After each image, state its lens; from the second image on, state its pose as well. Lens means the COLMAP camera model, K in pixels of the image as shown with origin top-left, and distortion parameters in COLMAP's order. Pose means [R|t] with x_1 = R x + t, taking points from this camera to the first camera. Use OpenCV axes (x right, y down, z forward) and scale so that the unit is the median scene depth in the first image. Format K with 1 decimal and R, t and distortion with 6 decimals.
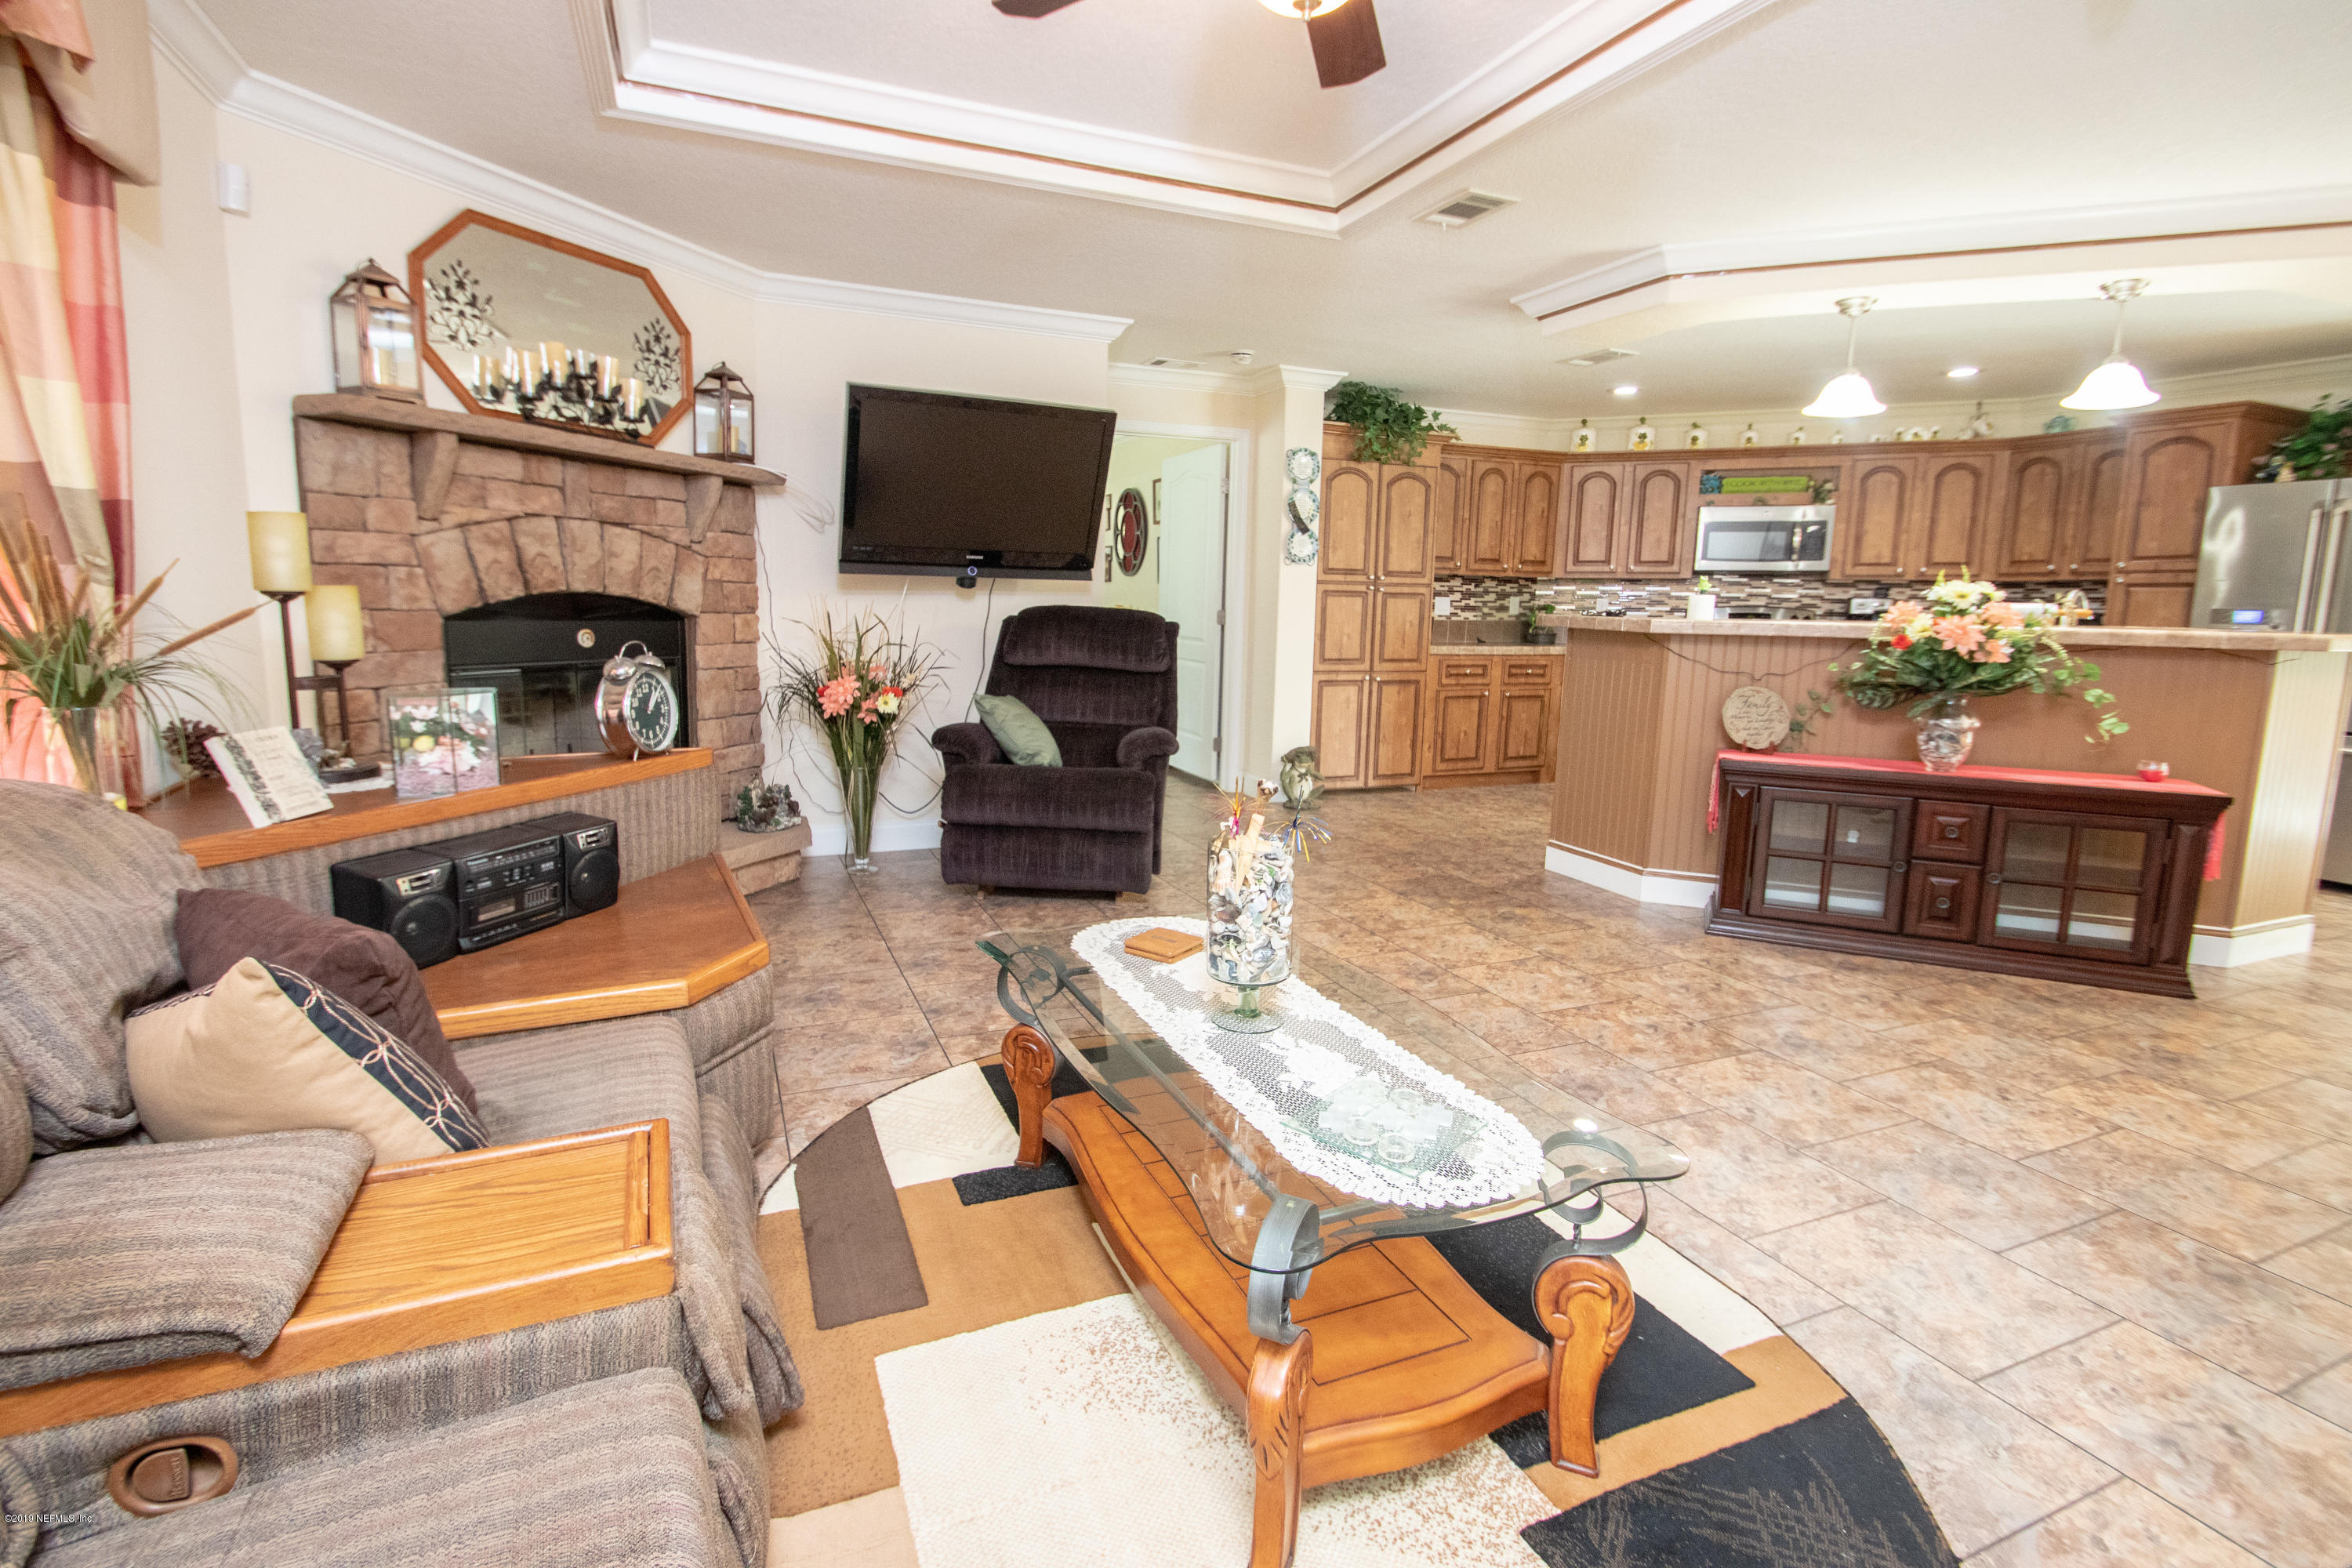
lens RADIAL K [[1093.3, 0, 1149.0], [0, 1093.3, 761.2], [0, 0, 1]] dist [0.009420, -0.013656]
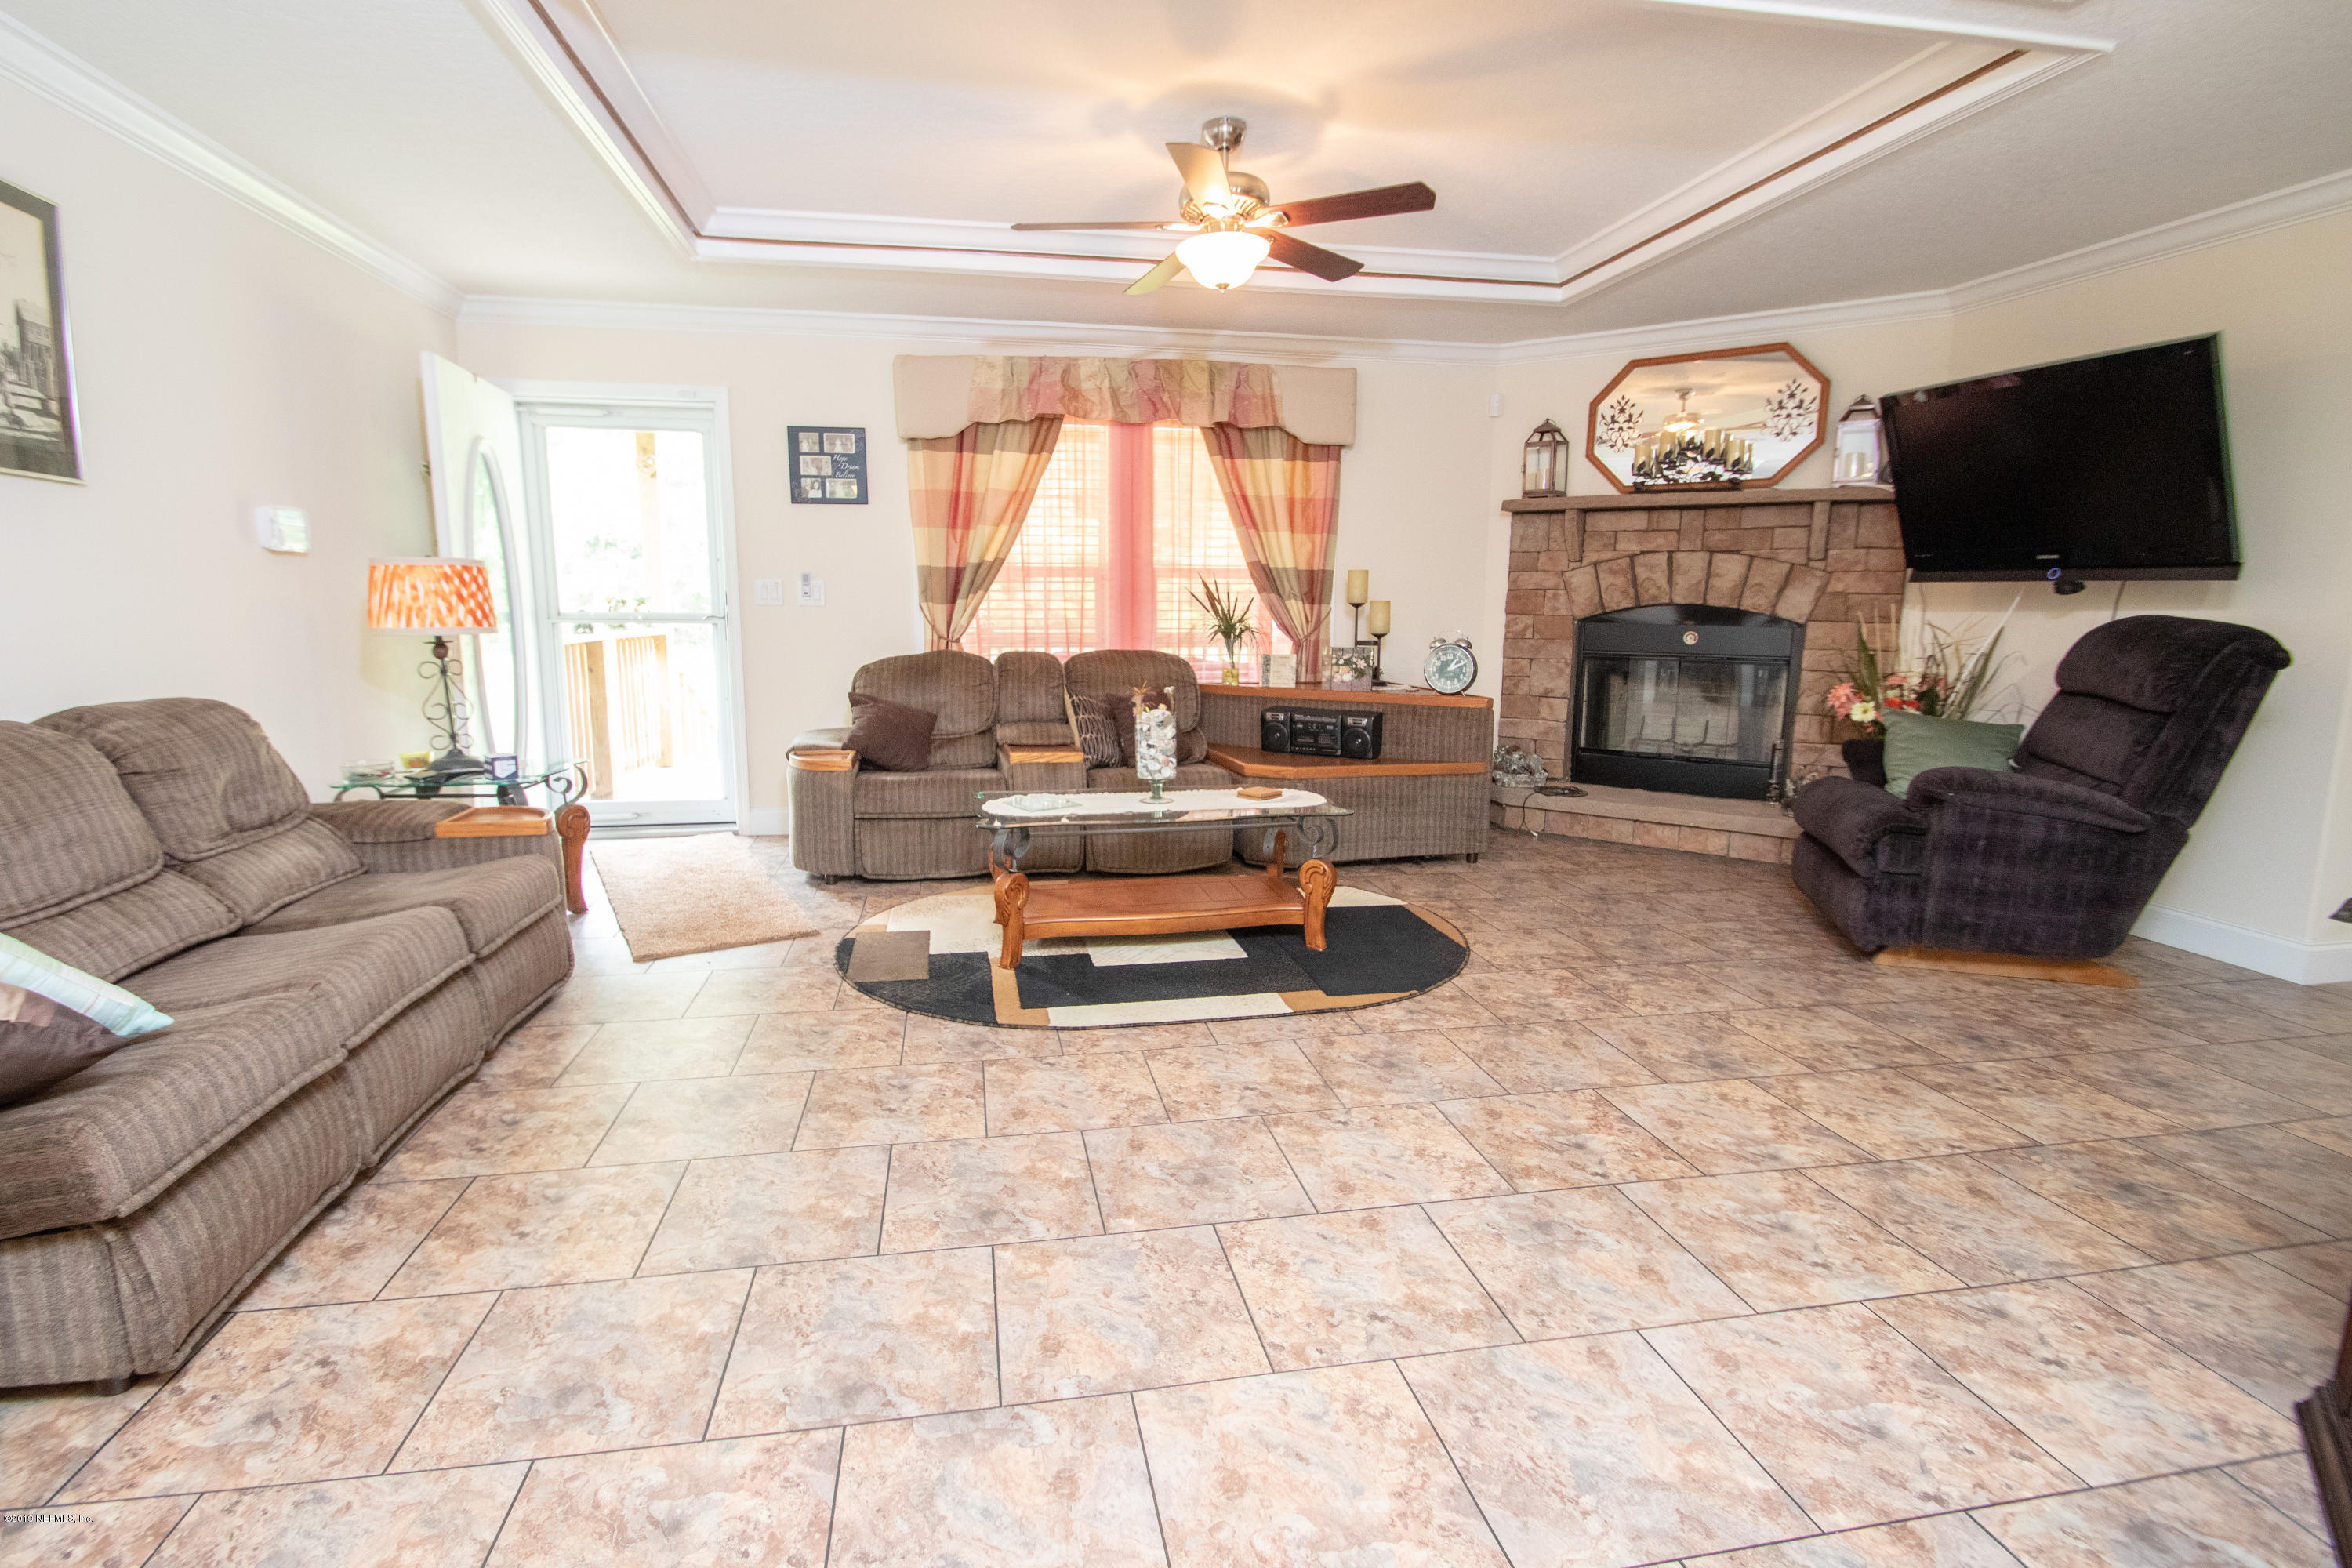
lens RADIAL K [[1093.3, 0, 1145.9], [0, 1093.3, 763.7], [0, 0, 1]] dist [0.009420, -0.013656]
pose [[-0.214845, 0.125713, -0.968523, 0.811246], [-0.152851, 0.975133, 0.160478, -0.062439], [0.964613, 0.182518, -0.190287, 0.530073]]
